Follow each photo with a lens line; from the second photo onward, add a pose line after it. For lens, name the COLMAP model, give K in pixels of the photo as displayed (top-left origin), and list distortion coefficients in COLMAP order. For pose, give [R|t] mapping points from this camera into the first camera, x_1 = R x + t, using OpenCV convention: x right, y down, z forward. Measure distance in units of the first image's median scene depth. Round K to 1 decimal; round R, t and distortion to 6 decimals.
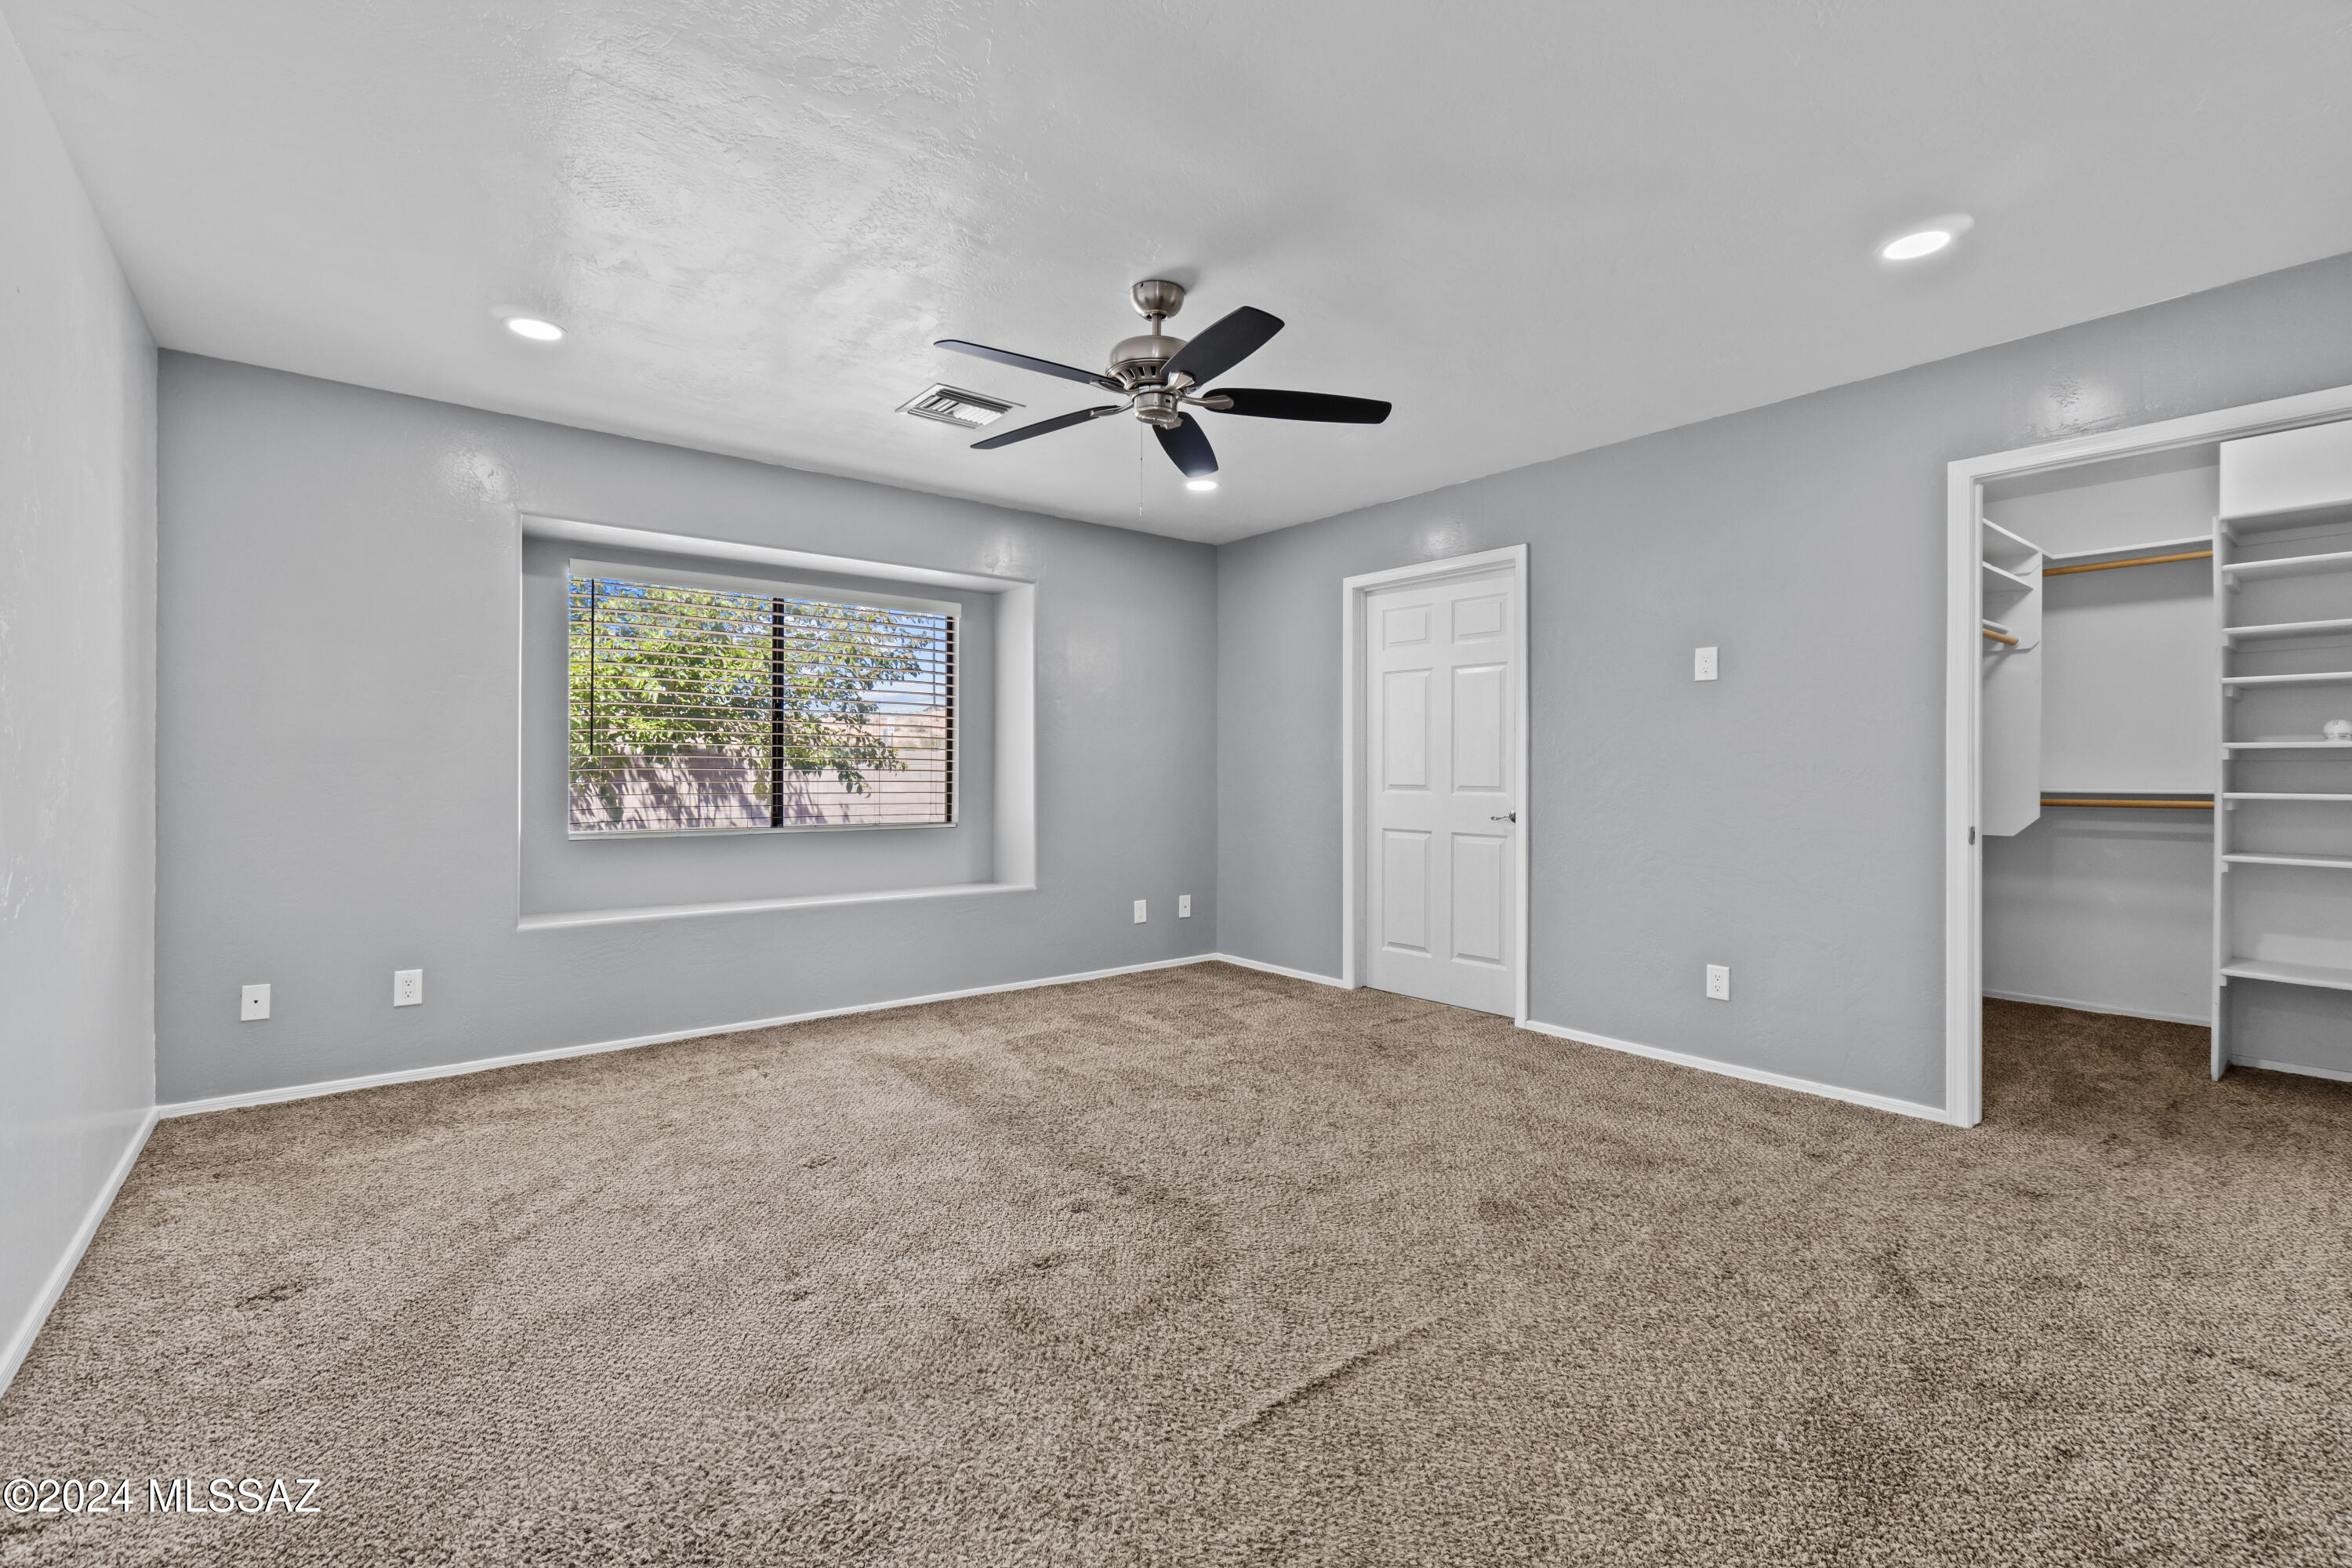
lens RADIAL K [[1011.3, 0, 1169.1], [0, 1011.3, 772.6], [0, 0, 1]] dist [-0.004405, 0.000356]
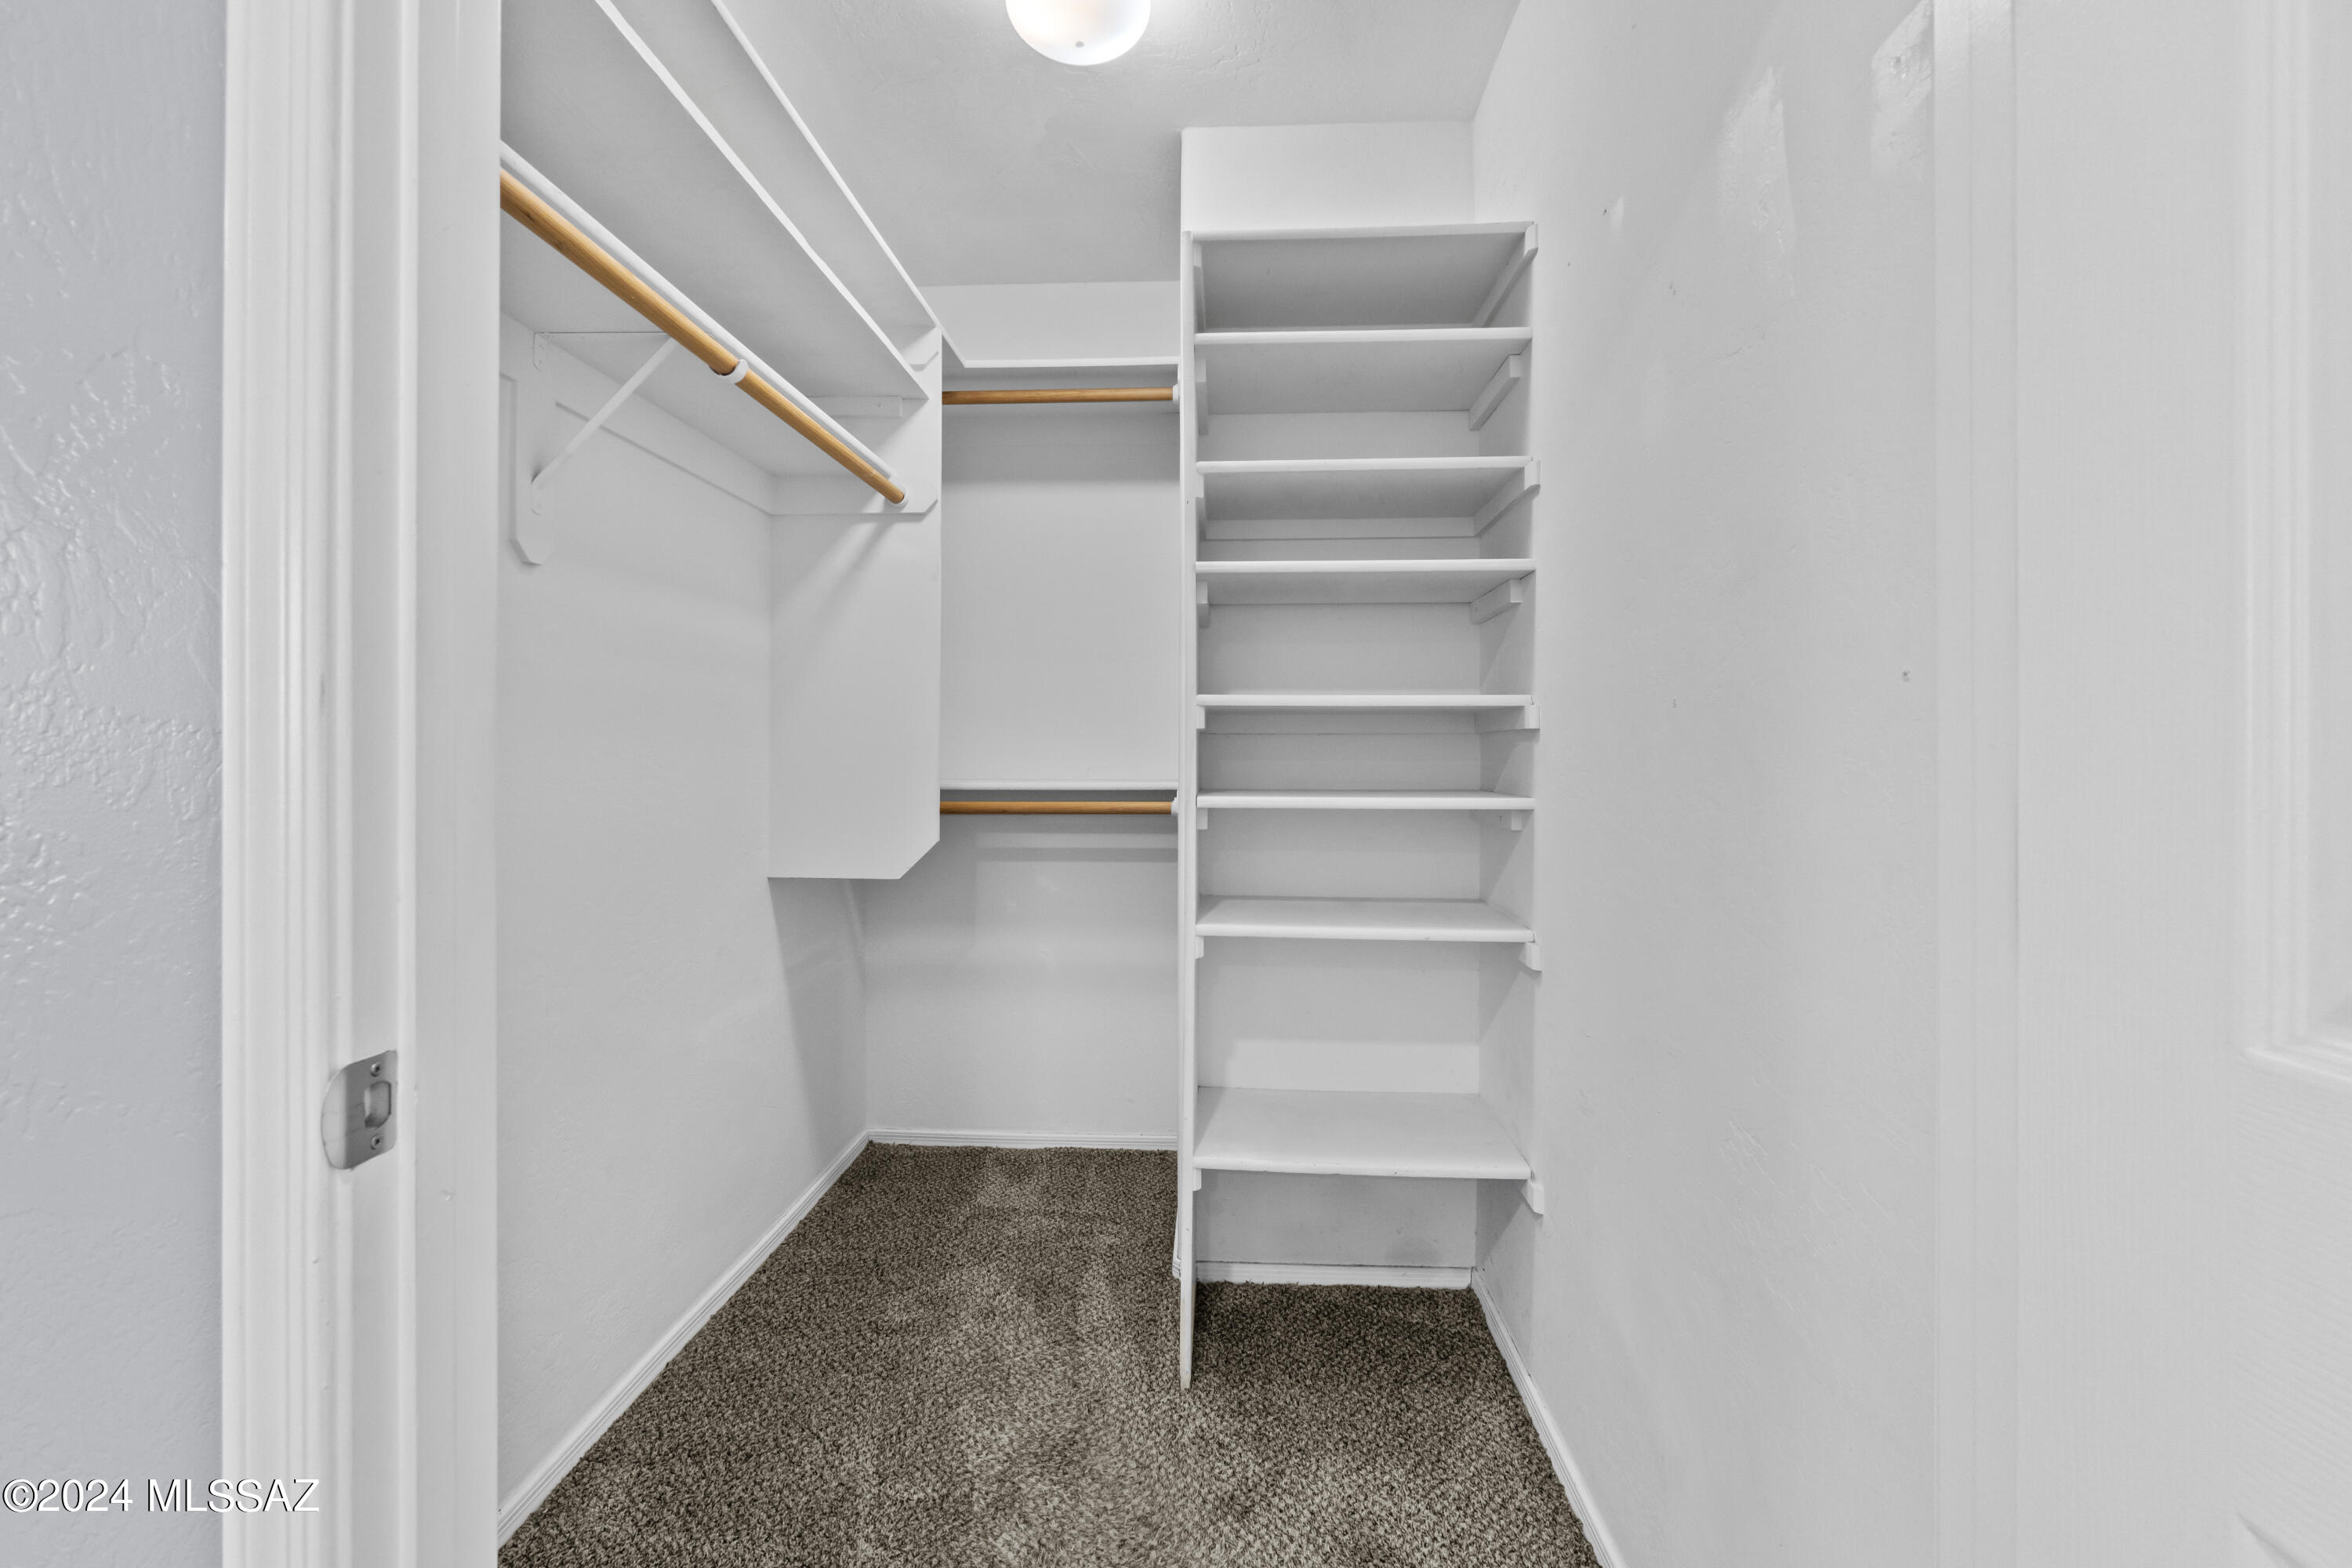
lens RADIAL K [[1020.7, 0, 1172.9], [0, 1020.7, 799.8], [0, 0, 1]] dist [-0.003691, 0.000470]
pose [[0.668896, -0.038301, 0.742369, 0.577450], [-0.000551, 0.998646, 0.052020, -0.002193], [-0.743356, -0.035205, 0.667969, 0.582204]]
